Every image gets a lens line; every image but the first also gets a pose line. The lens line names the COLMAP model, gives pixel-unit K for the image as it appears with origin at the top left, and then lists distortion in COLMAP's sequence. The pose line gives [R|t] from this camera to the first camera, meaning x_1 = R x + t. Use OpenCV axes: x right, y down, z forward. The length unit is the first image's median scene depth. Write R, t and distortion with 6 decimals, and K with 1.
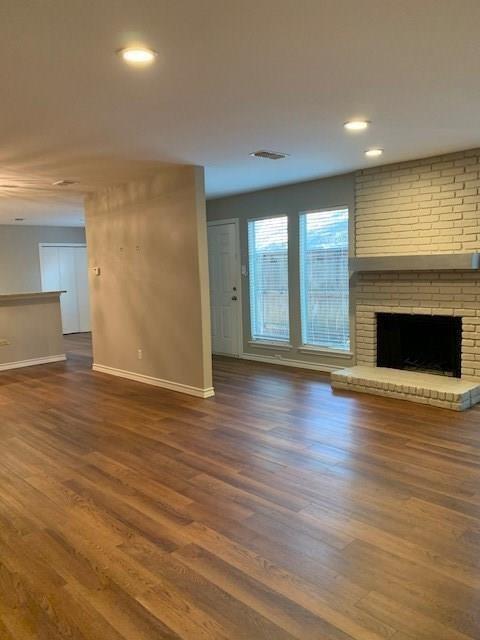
lens RADIAL K [[488.2, 0, 240.0], [0, 488.2, 320.0], [0, 0, 1]] dist [-0.002138, -0.002244]
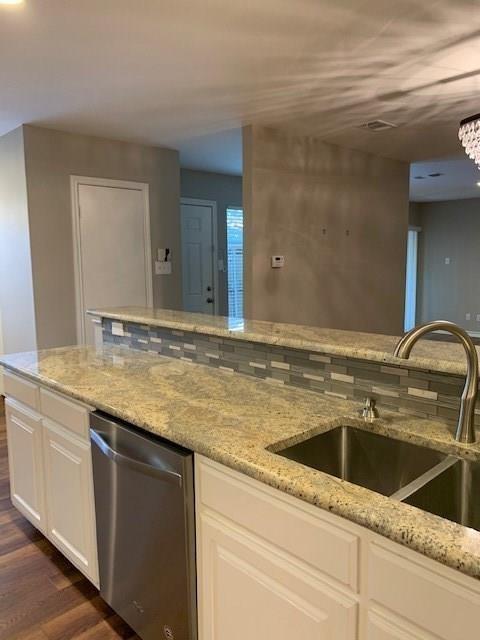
lens RADIAL K [[488.2, 0, 240.0], [0, 488.2, 320.0], [0, 0, 1]] dist [-0.002138, -0.002244]
pose [[0.028203, -0.087199, 0.995792, -0.935868], [0.107917, 0.990631, 0.083690, -0.087041], [-0.993760, 0.105103, 0.037349, 1.073848]]
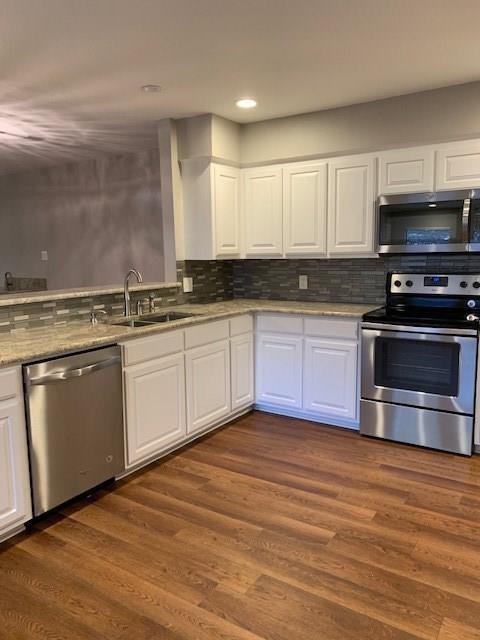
lens RADIAL K [[488.2, 0, 240.0], [0, 488.2, 320.0], [0, 0, 1]] dist [-0.002138, -0.002244]
pose [[-0.979406, 0.075607, -0.187211, -0.750576], [0.025101, 0.965640, 0.258669, -0.140856], [0.200336, 0.248643, -0.947651, 1.530341]]
